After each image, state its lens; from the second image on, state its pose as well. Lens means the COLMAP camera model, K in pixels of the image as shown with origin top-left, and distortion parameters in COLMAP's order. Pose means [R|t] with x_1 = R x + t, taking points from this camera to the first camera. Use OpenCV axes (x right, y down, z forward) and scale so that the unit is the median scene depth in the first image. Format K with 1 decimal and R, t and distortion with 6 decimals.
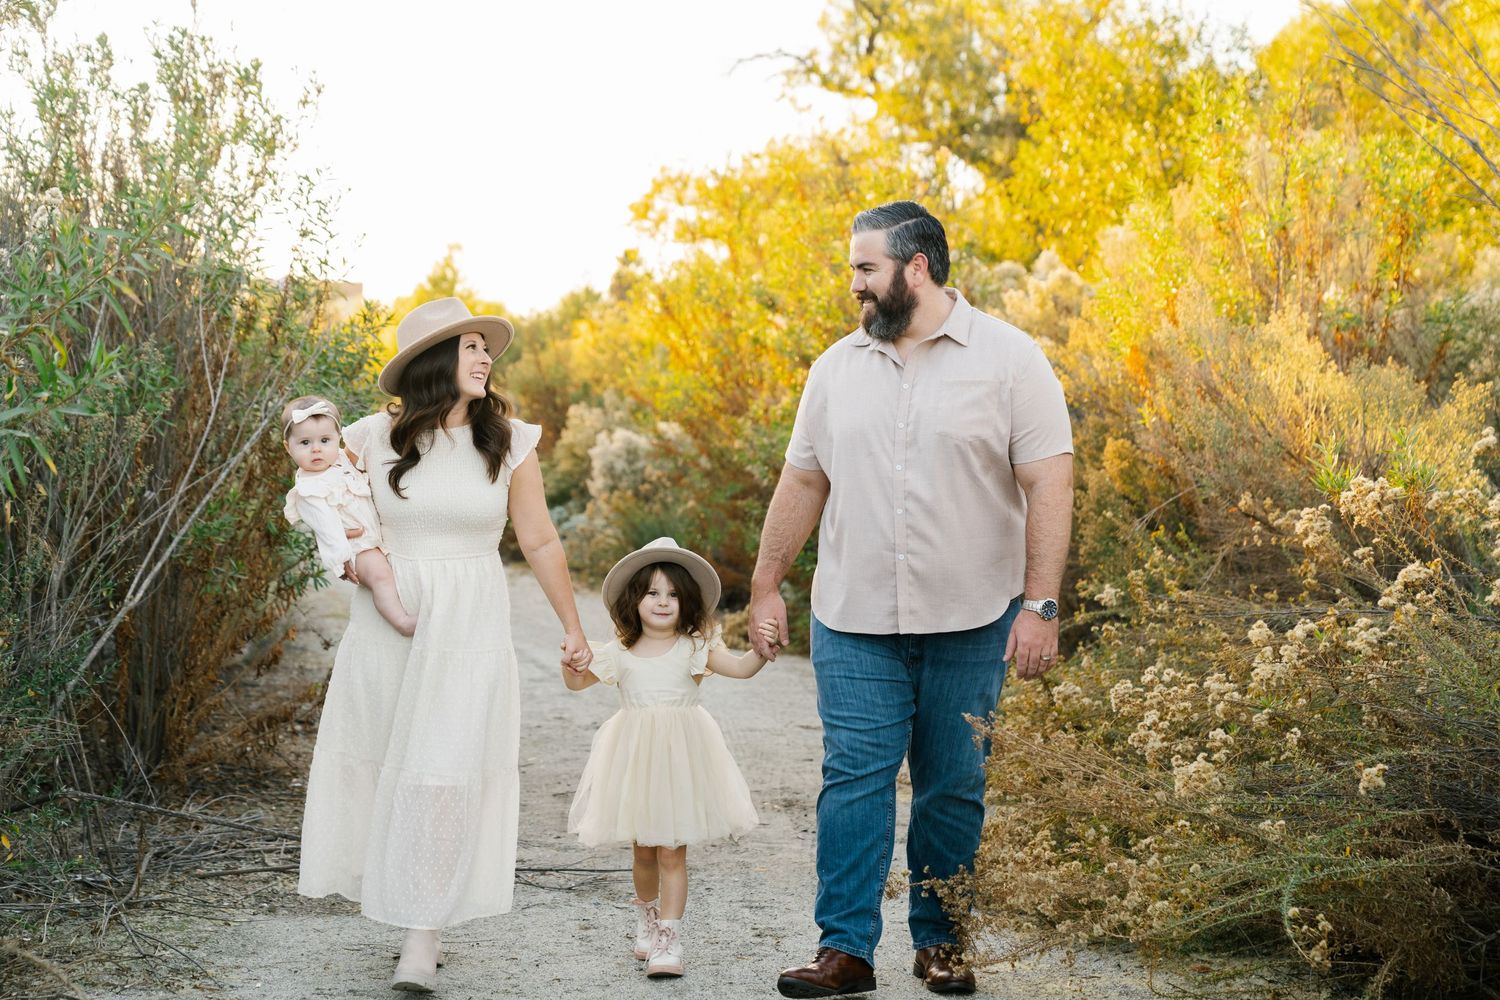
lens RADIAL K [[2502.6, 0, 750.0], [0, 2502.6, 500.0], [0, 0, 1]] dist [-0.023618, -0.027549]
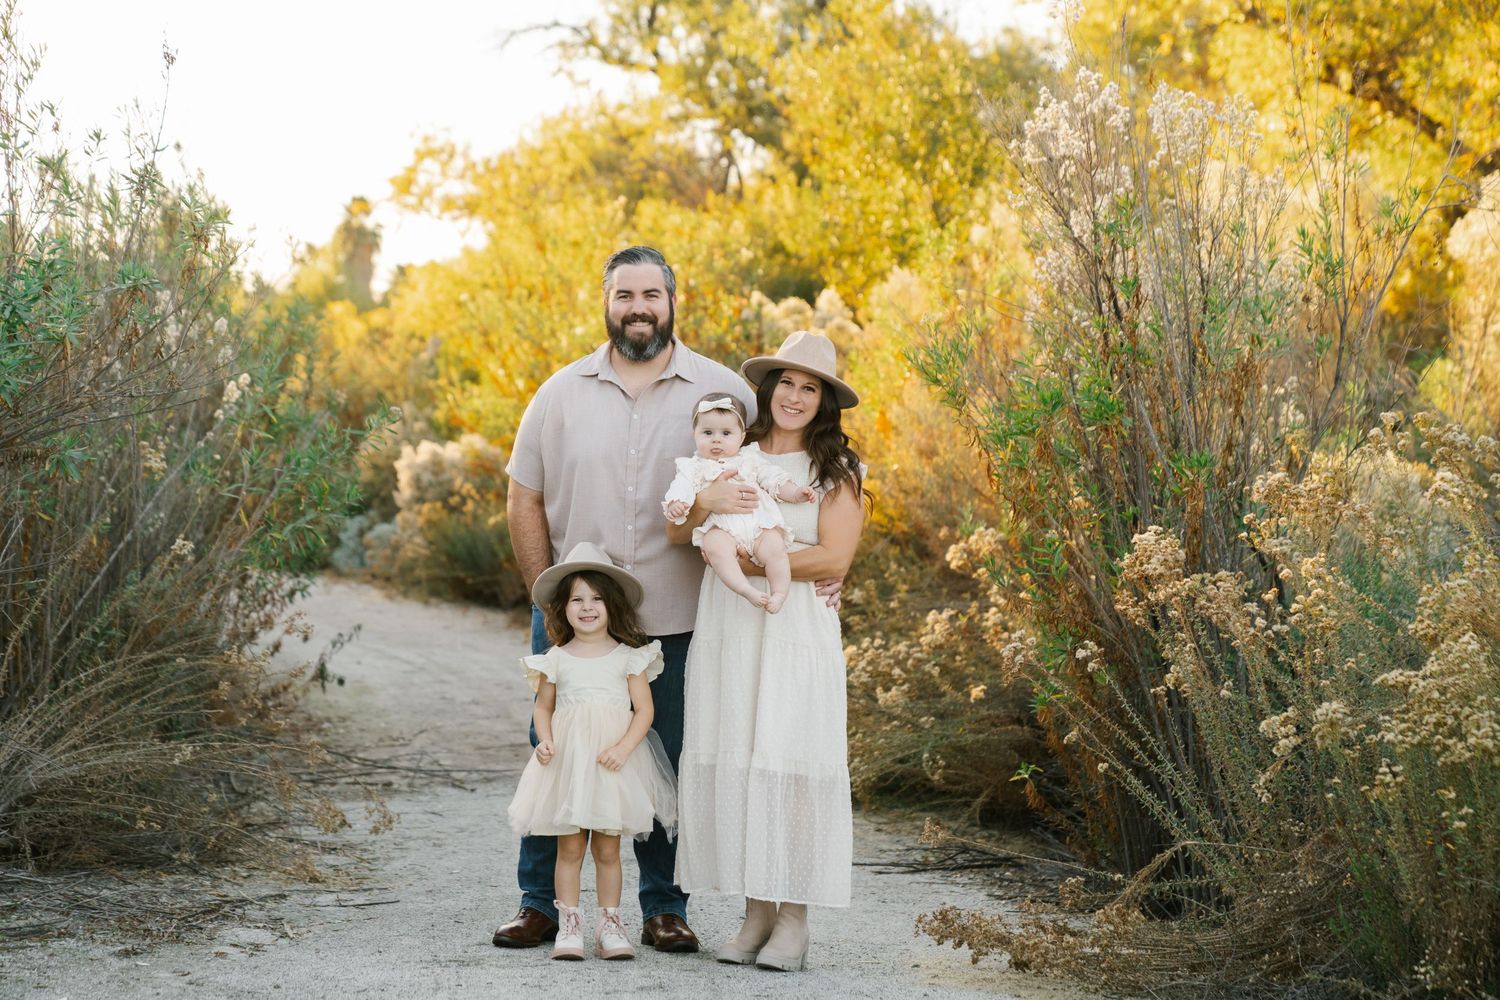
lens RADIAL K [[3018.9, 0, 750.0], [0, 3018.9, 500.0], [0, 0, 1]] dist [0.001218, -0.004888]
pose [[0.996443, -0.010210, 0.083644, -0.021032], [0.009769, 0.999936, 0.005674, -0.009294], [-0.083696, -0.004836, 0.996480, -0.242283]]
